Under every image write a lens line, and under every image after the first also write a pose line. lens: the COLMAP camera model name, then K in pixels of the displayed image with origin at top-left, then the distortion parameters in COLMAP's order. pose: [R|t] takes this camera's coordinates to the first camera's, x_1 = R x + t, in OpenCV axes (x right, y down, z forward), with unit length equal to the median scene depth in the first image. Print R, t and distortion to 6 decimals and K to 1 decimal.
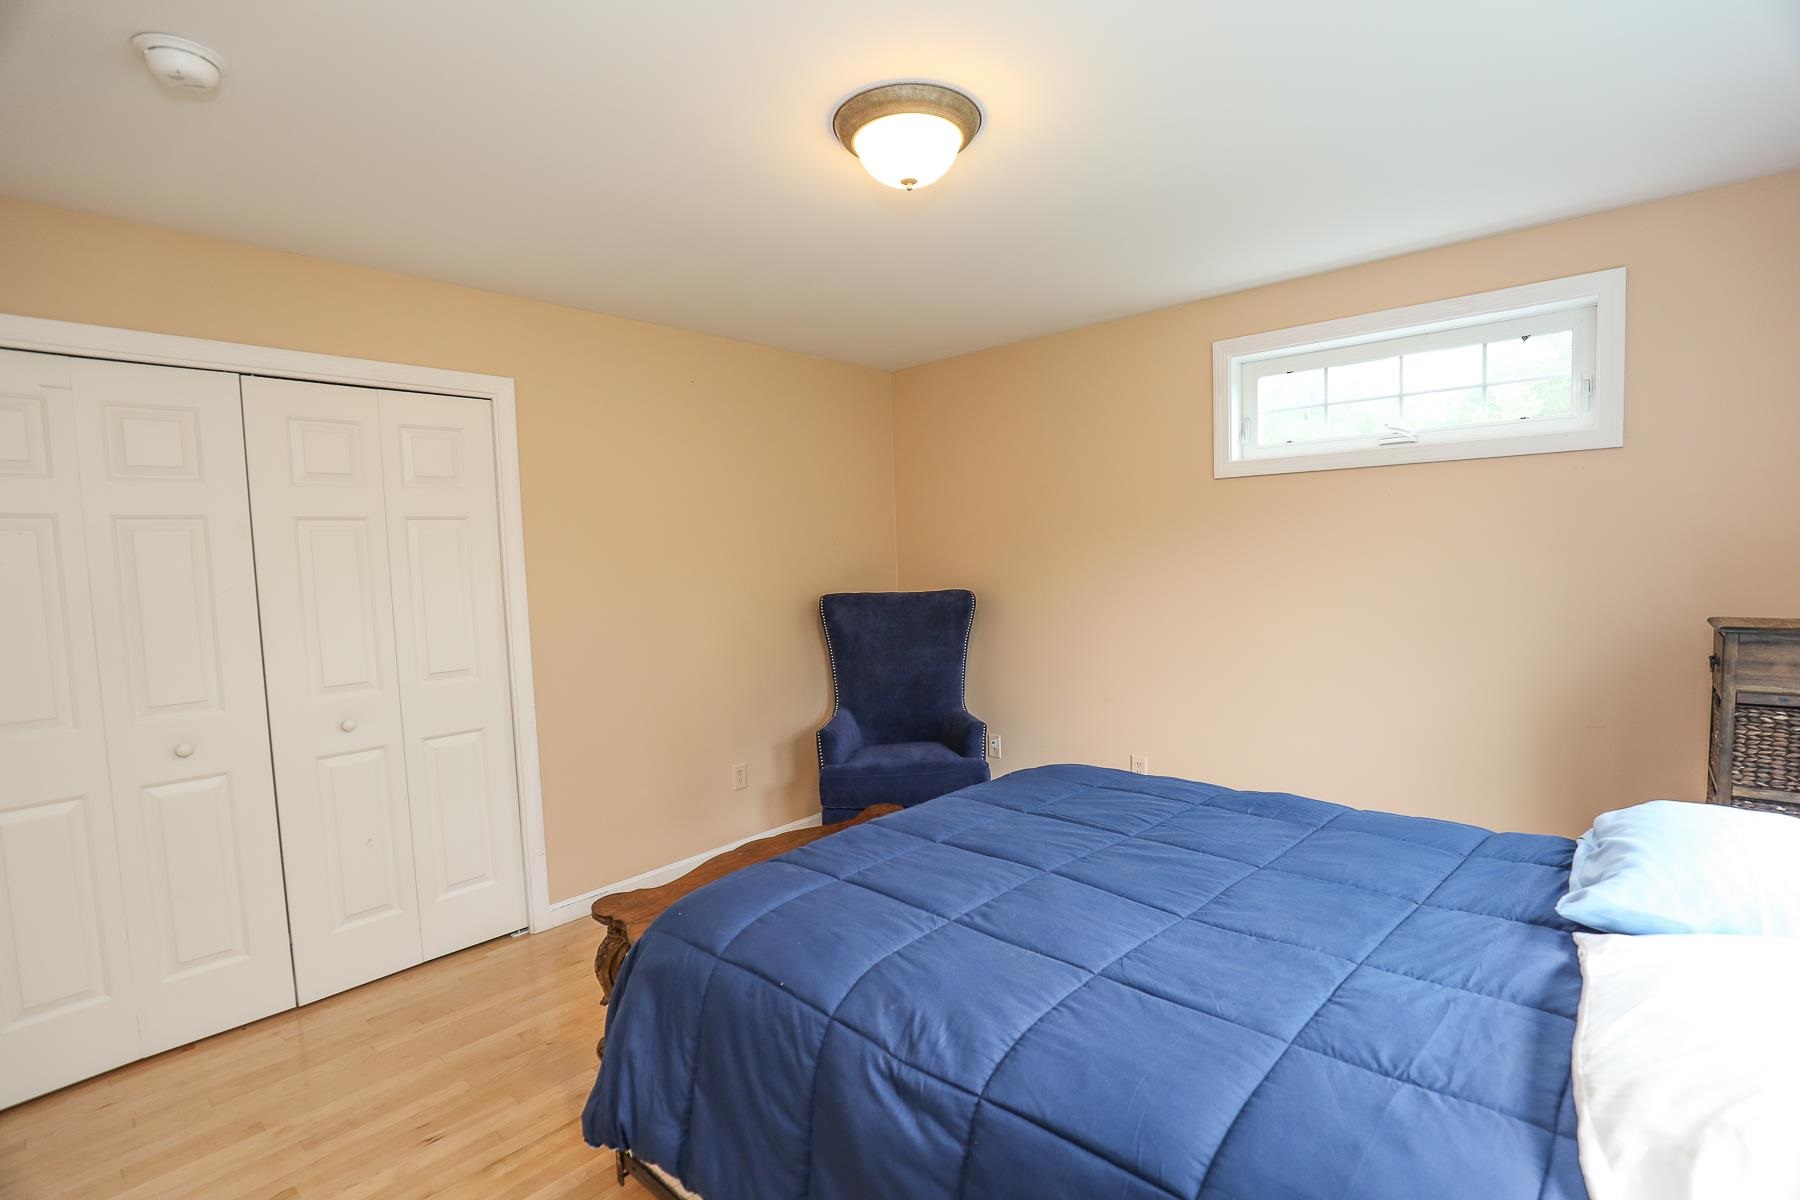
lens RADIAL K [[820.8, 0, 906.7], [0, 820.8, 606.0], [0, 0, 1]] dist [-0.019066, 0.000171]
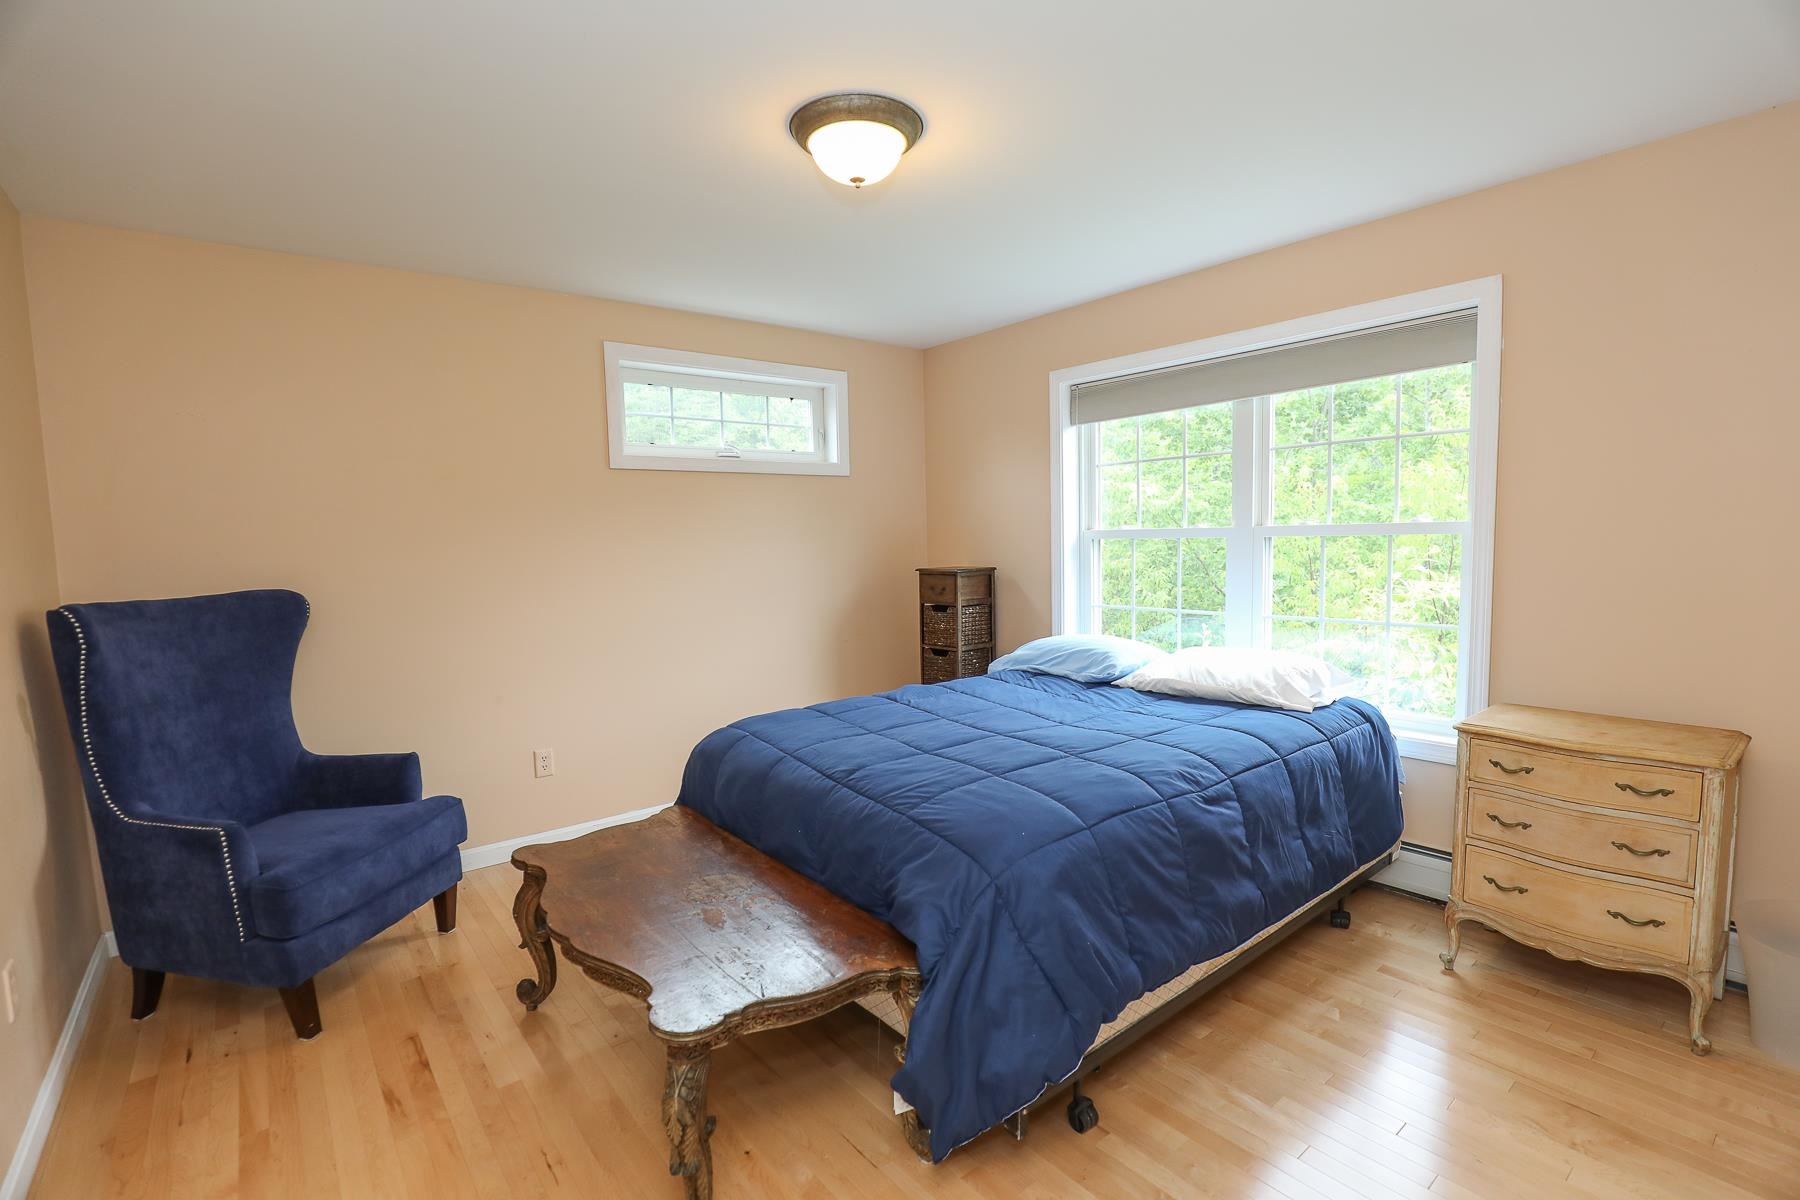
lens RADIAL K [[820.8, 0, 906.7], [0, 820.8, 606.0], [0, 0, 1]] dist [-0.019066, 0.000171]
pose [[0.172600, -0.058298, 0.983265, -0.831754], [0.079498, 0.995815, 0.045087, 0.010230], [-0.981779, 0.070386, 0.176512, 0.577844]]
